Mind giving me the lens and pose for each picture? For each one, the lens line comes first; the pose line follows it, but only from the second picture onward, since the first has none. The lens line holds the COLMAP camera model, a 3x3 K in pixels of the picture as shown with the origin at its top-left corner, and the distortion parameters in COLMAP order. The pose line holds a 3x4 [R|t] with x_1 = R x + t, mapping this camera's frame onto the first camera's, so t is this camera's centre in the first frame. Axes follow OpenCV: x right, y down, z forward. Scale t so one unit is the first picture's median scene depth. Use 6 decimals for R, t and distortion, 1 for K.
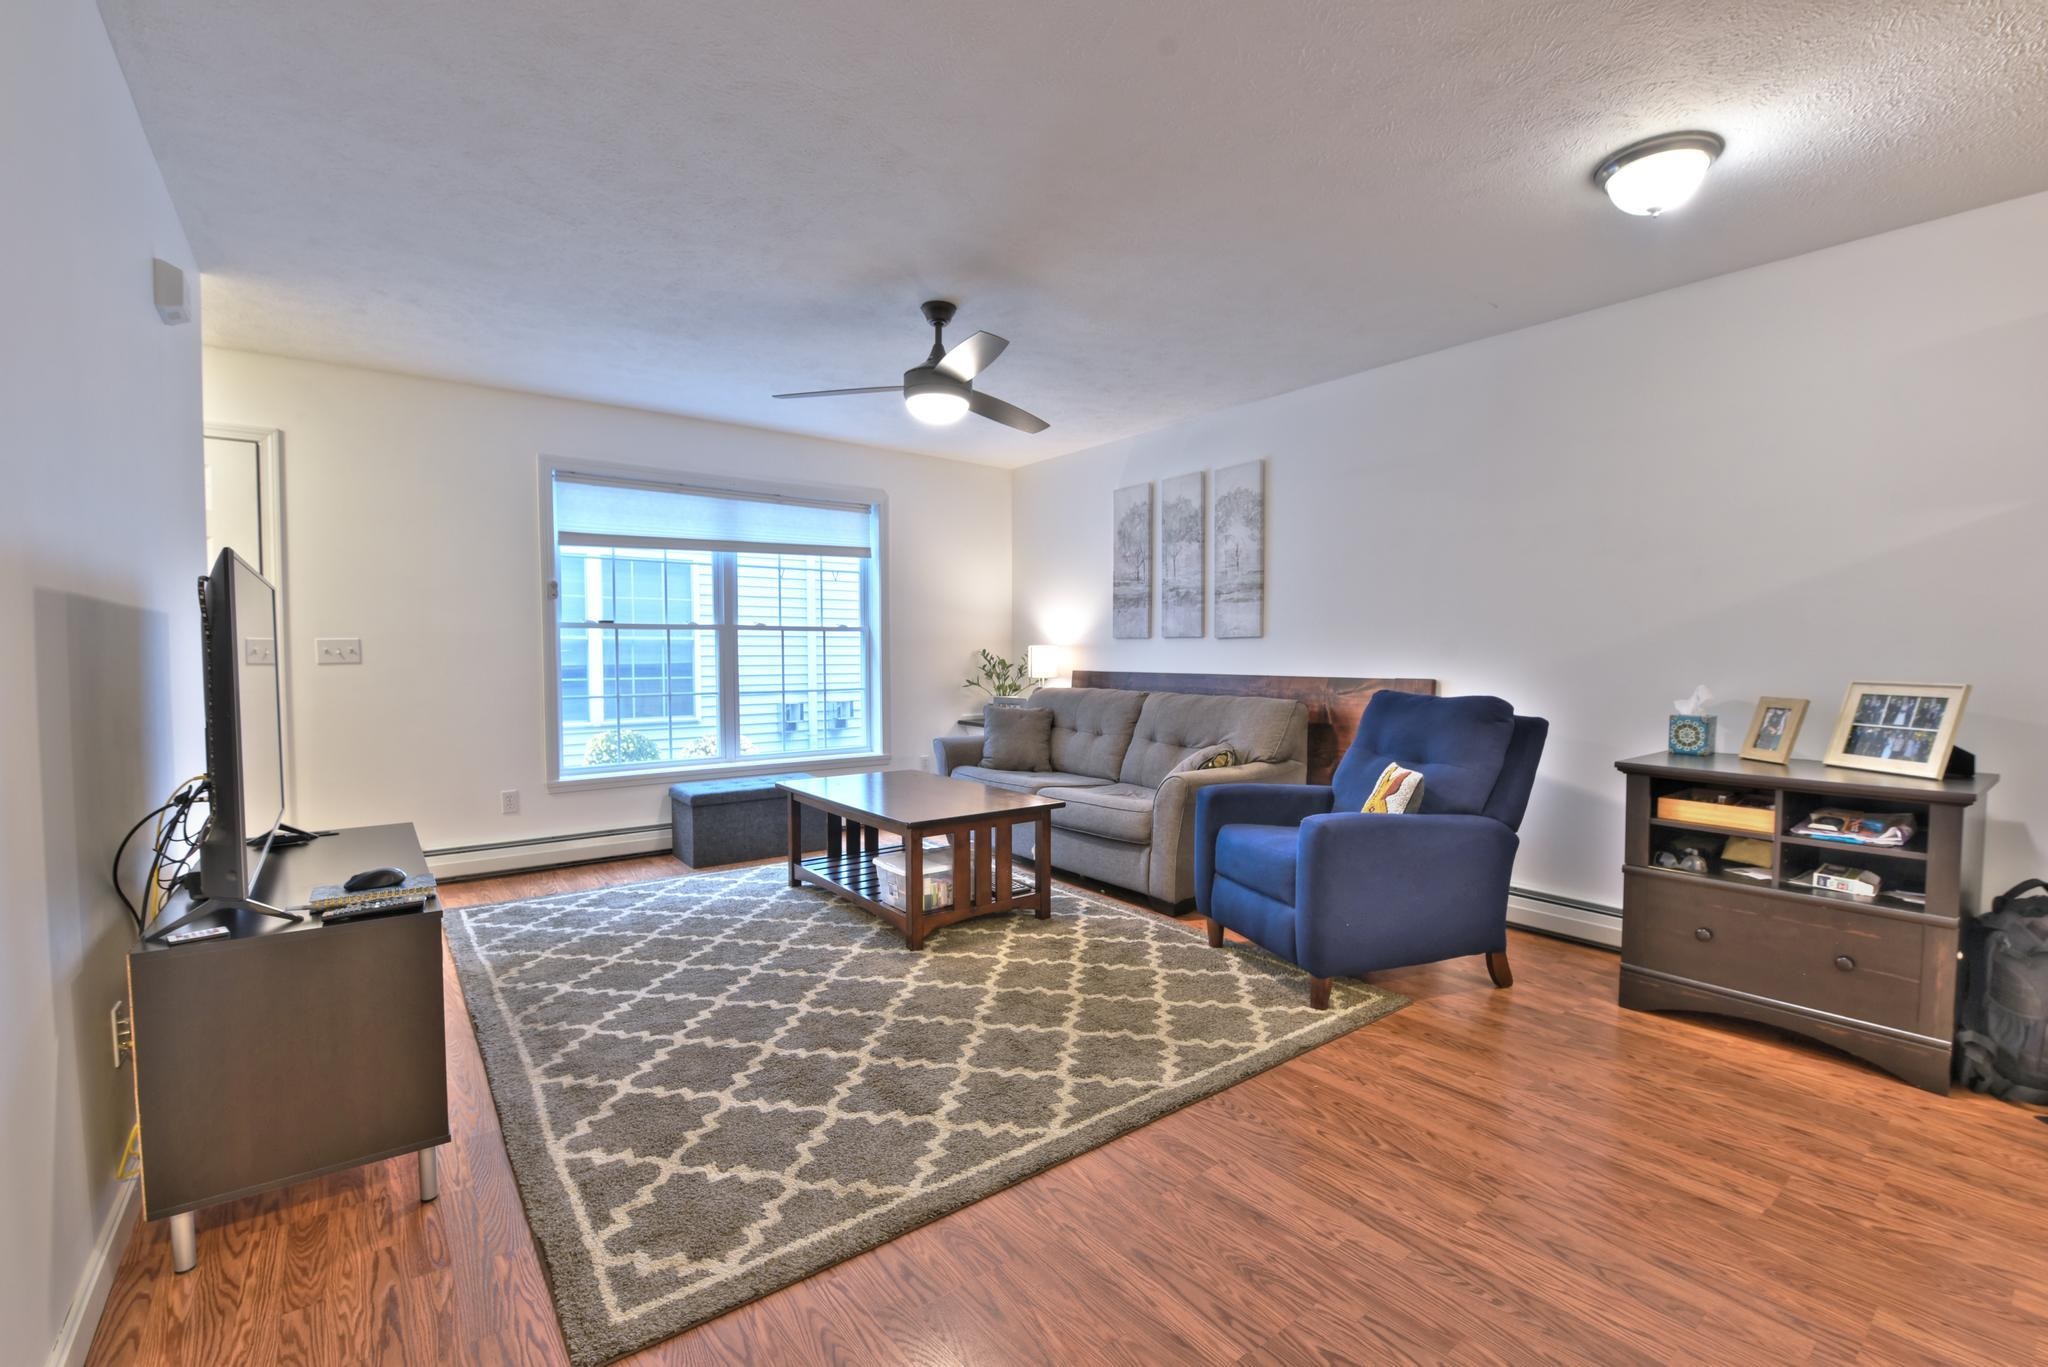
lens RADIAL K [[893.5, 0, 1024.6], [0, 893.5, 692.4], [0, 0, 1]] dist [-0.011532, -0.000743]
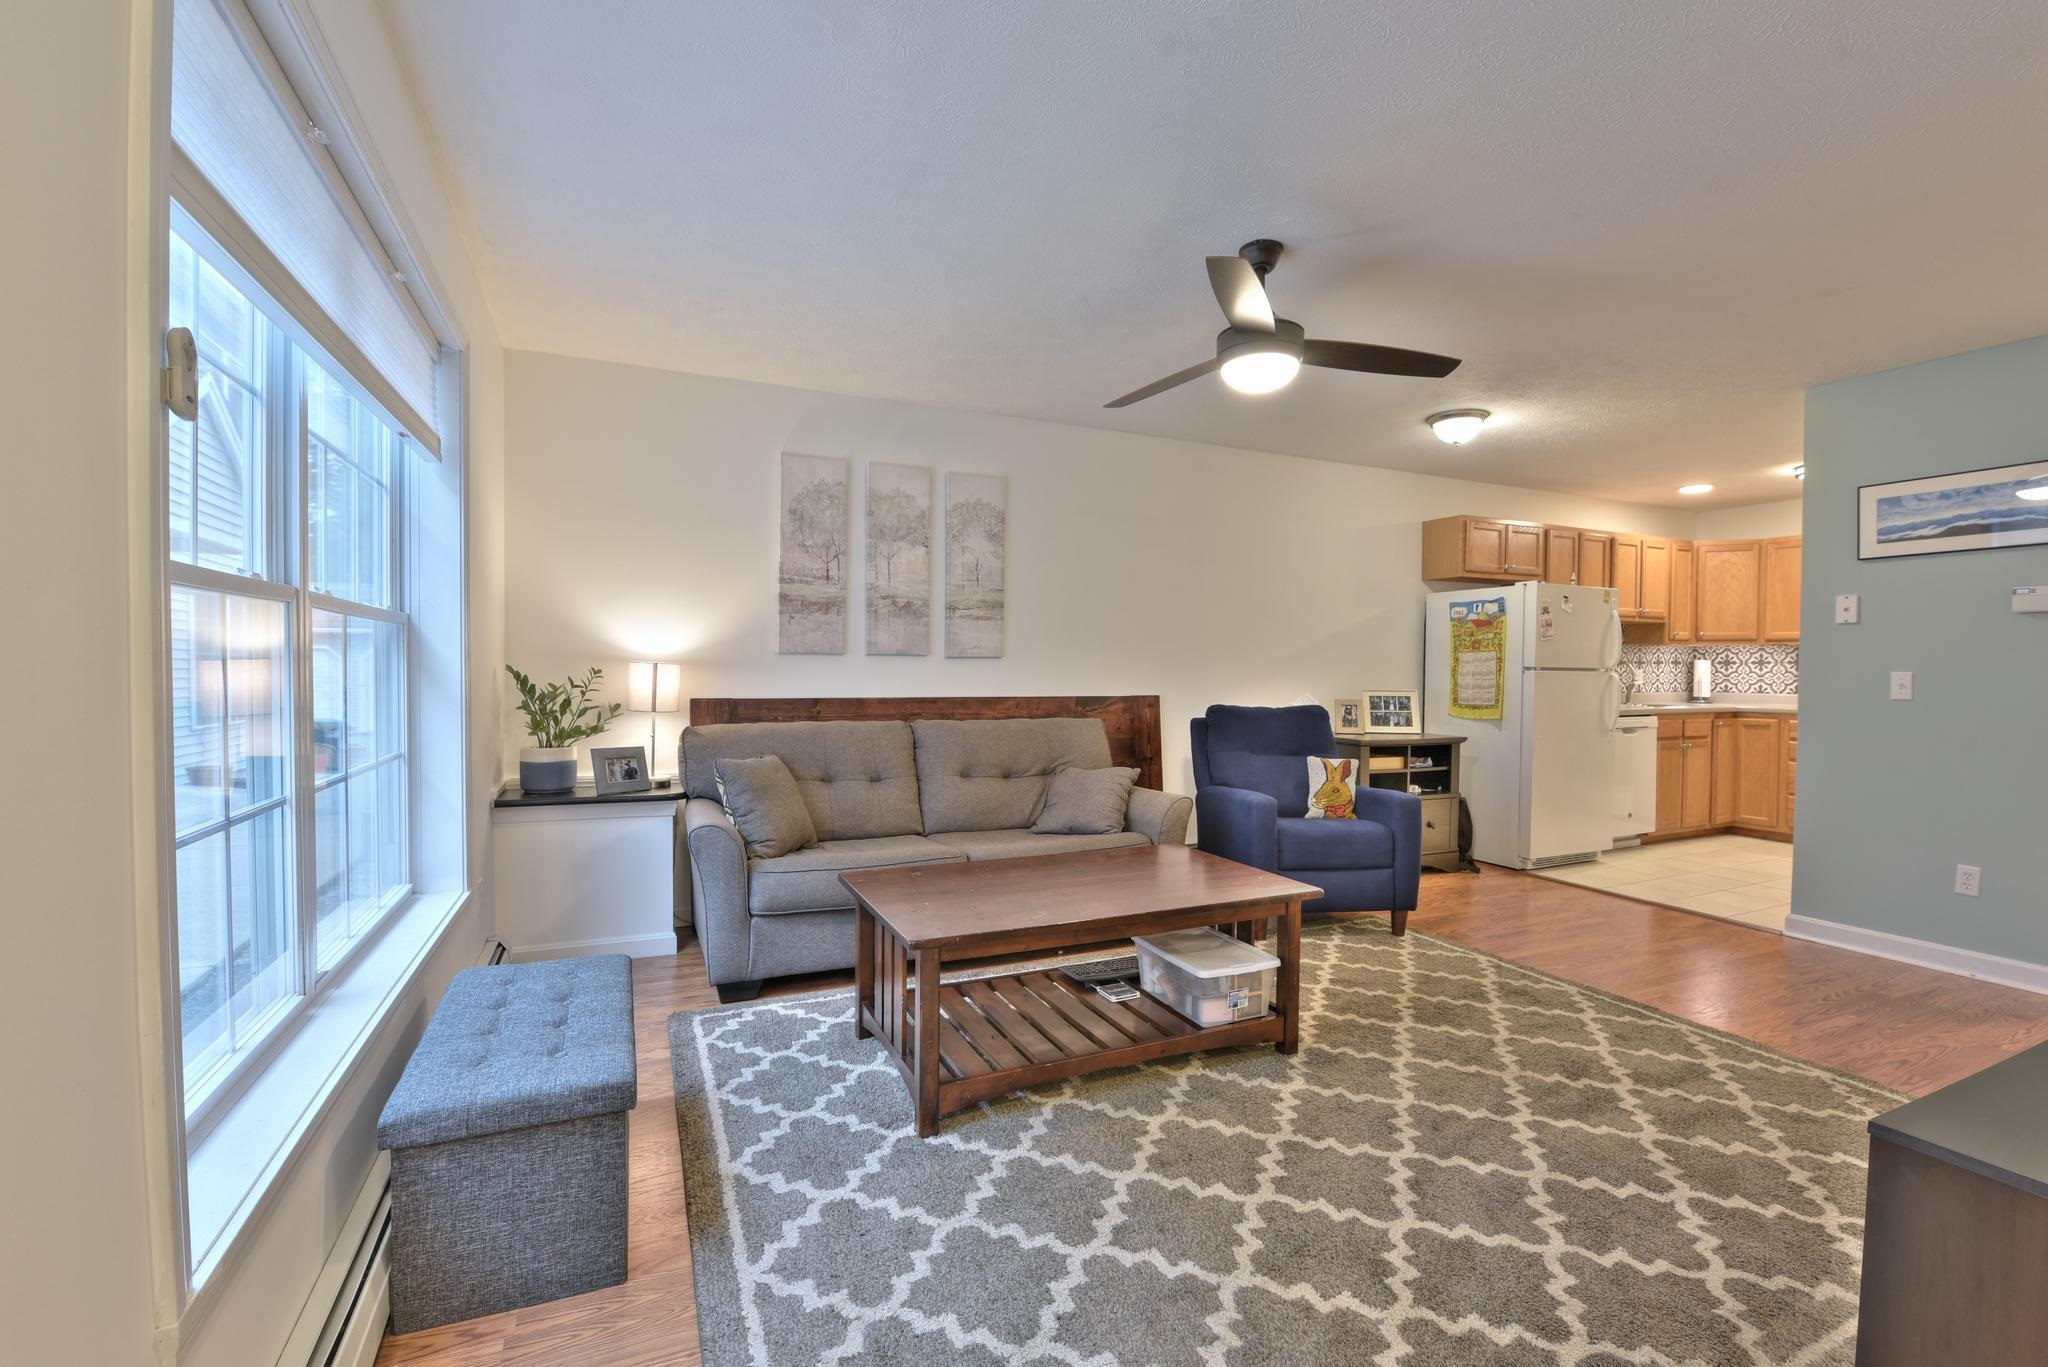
lens RADIAL K [[893.5, 0, 1035.4], [0, 893.5, 693.1], [0, 0, 1]] dist [-0.011532, -0.000743]
pose [[0.205598, -0.028235, 0.978229, -0.811630], [0.033865, 0.999190, 0.021722, -0.050700], [-0.978050, 0.028661, 0.206388, 0.902784]]
